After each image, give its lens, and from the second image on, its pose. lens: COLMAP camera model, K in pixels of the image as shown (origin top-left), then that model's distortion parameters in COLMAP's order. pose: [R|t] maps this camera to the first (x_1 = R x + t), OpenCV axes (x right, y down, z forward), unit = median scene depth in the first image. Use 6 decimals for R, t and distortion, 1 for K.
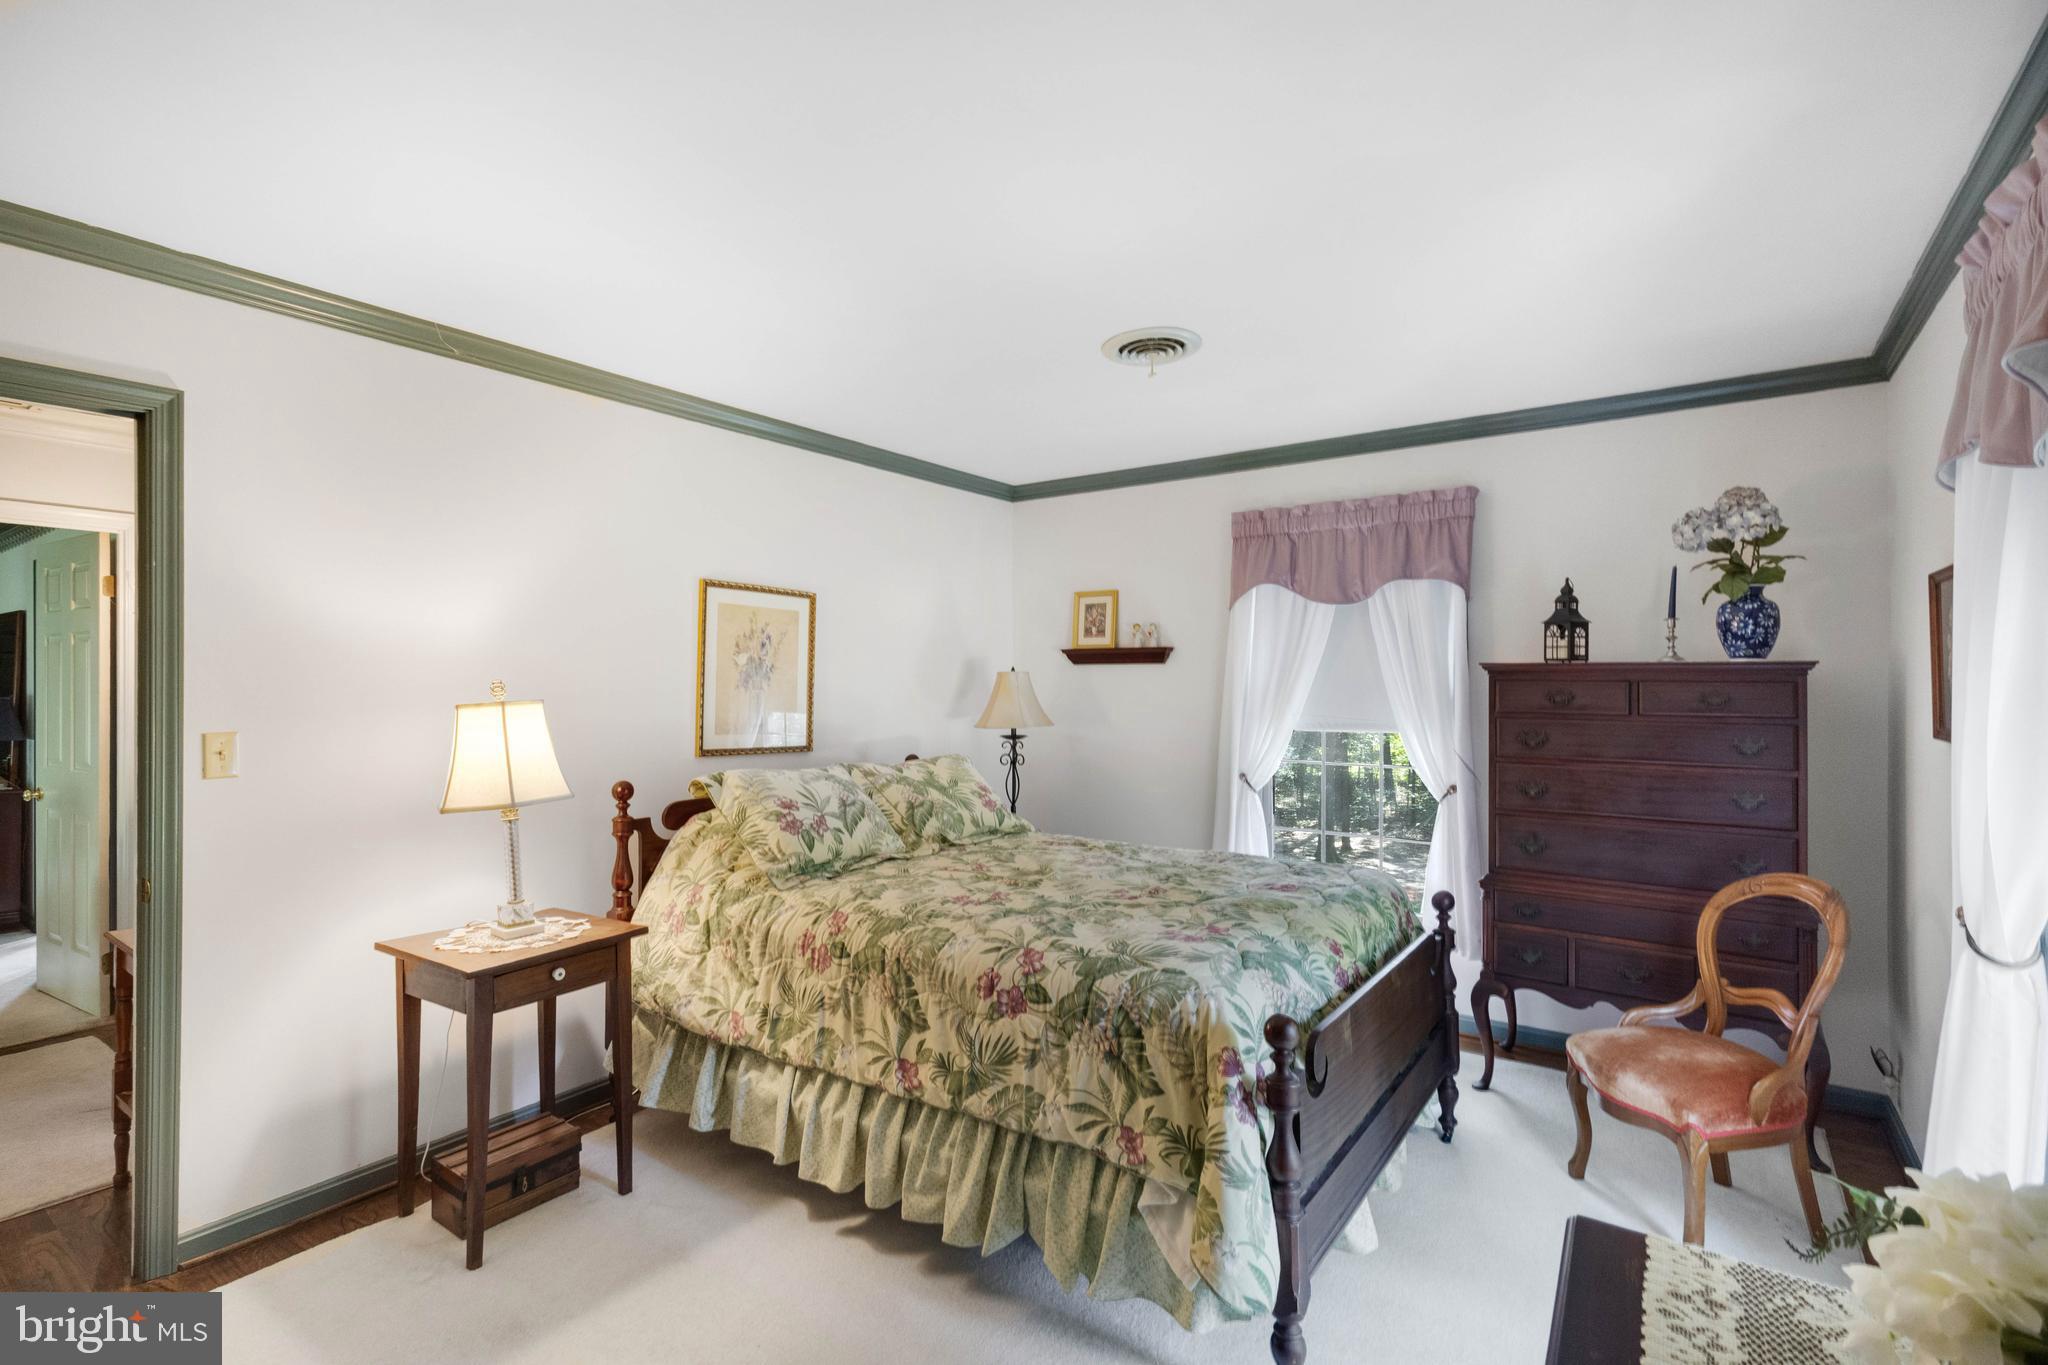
lens RADIAL K [[962.1, 0, 1027.4], [0, 962.1, 688.7], [0, 0, 1]] dist [0.005839, 0.001941]
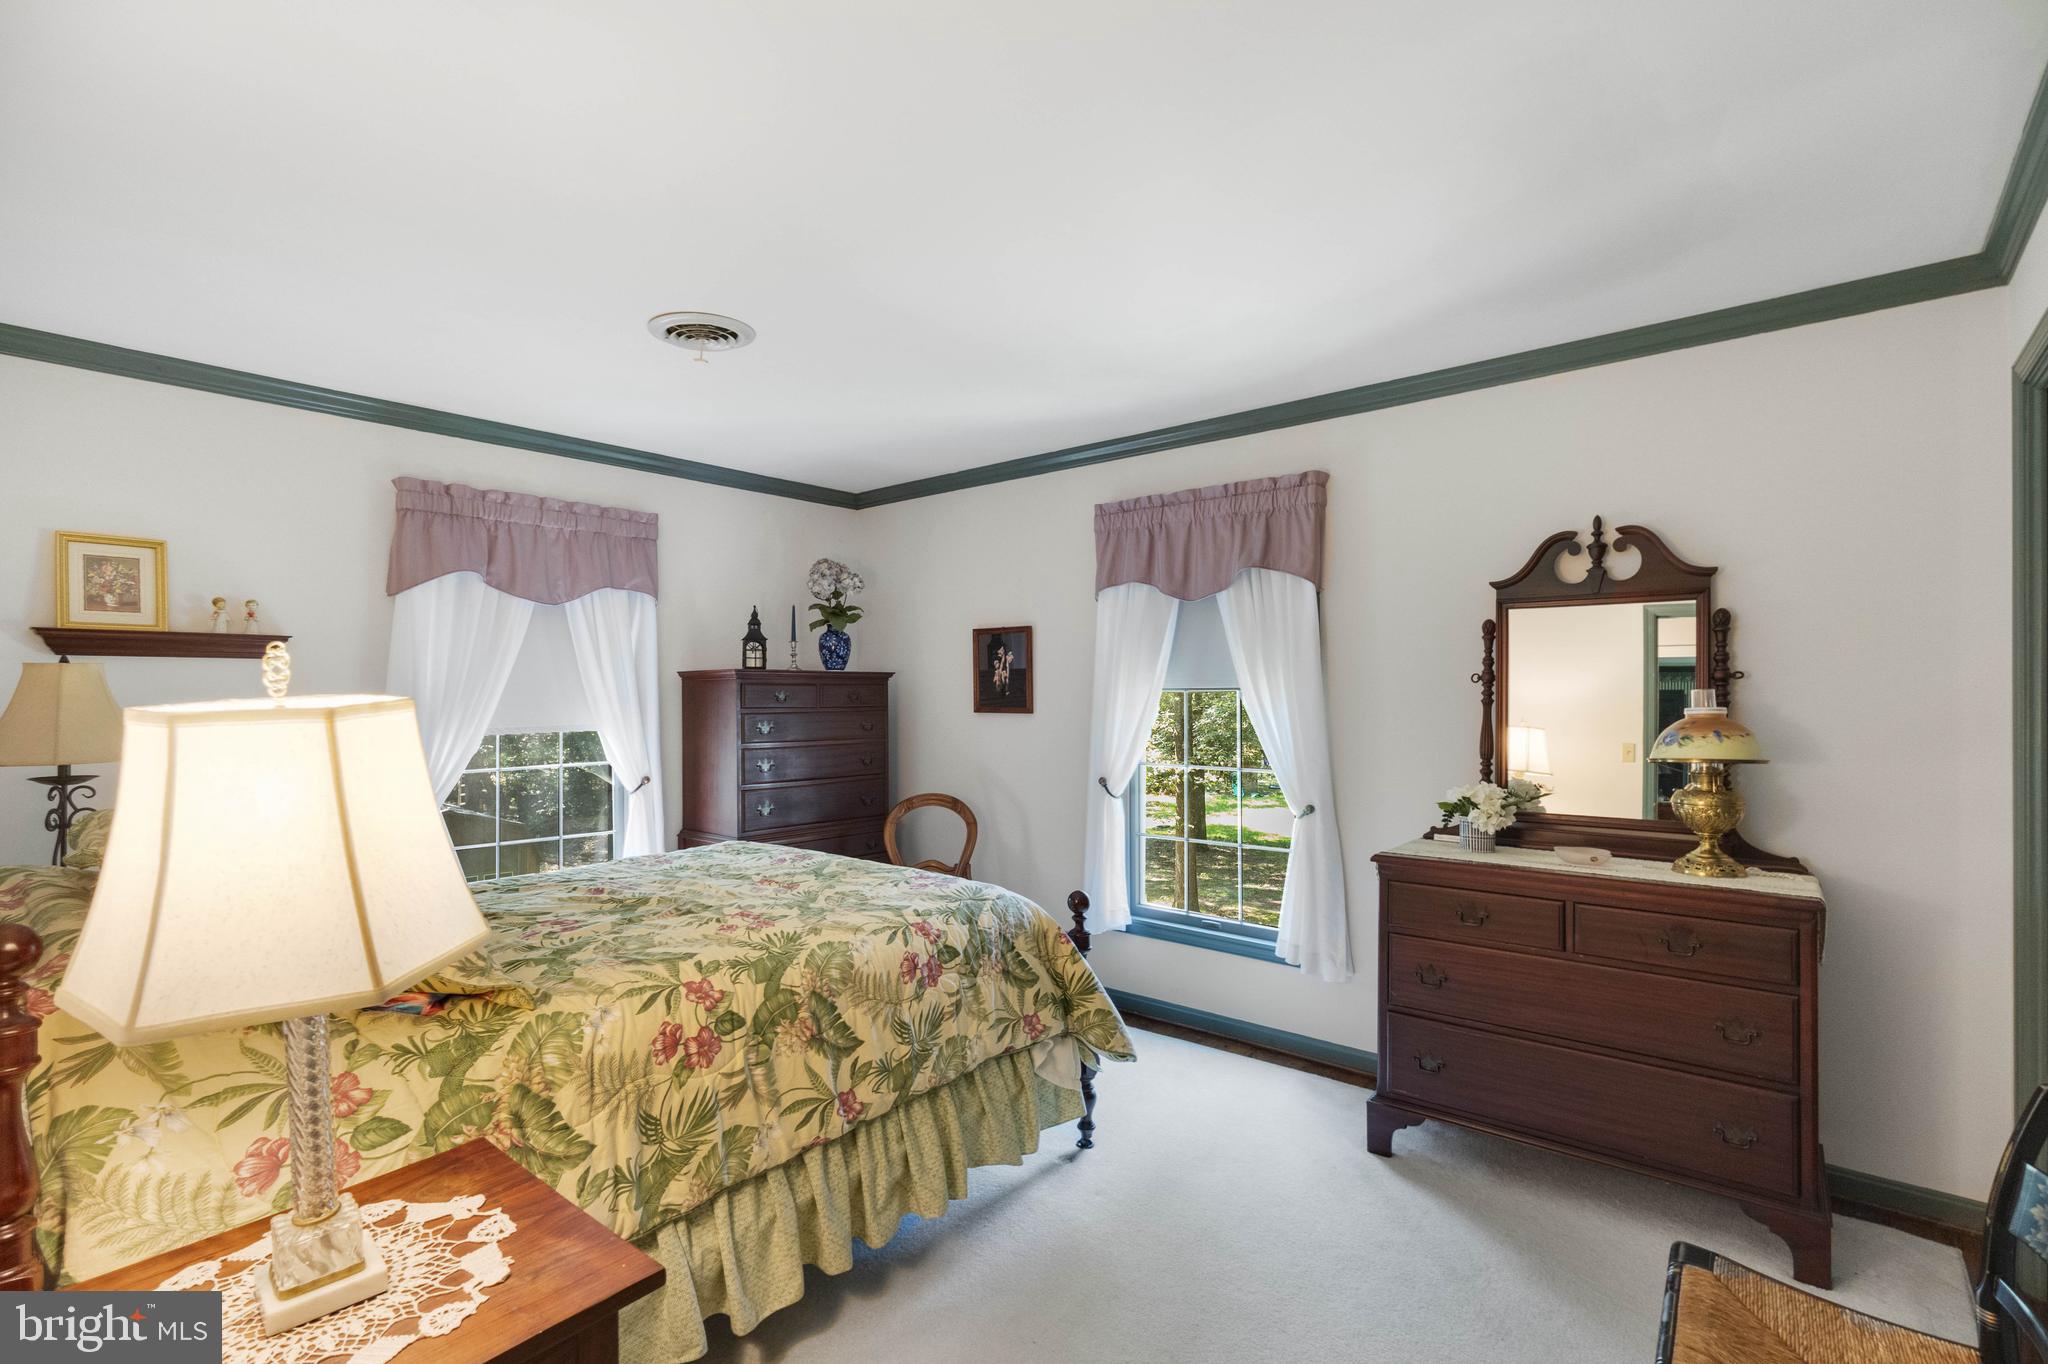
lens RADIAL K [[962.1, 0, 1029.2], [0, 962.1, 680.4], [0, 0, 1]] dist [0.005839, 0.001941]
pose [[0.071461, 0.009382, 0.997399, -0.804201], [0.011769, 0.999878, -0.010249, 0.006218], [-0.997374, 0.012470, 0.071342, 0.591616]]
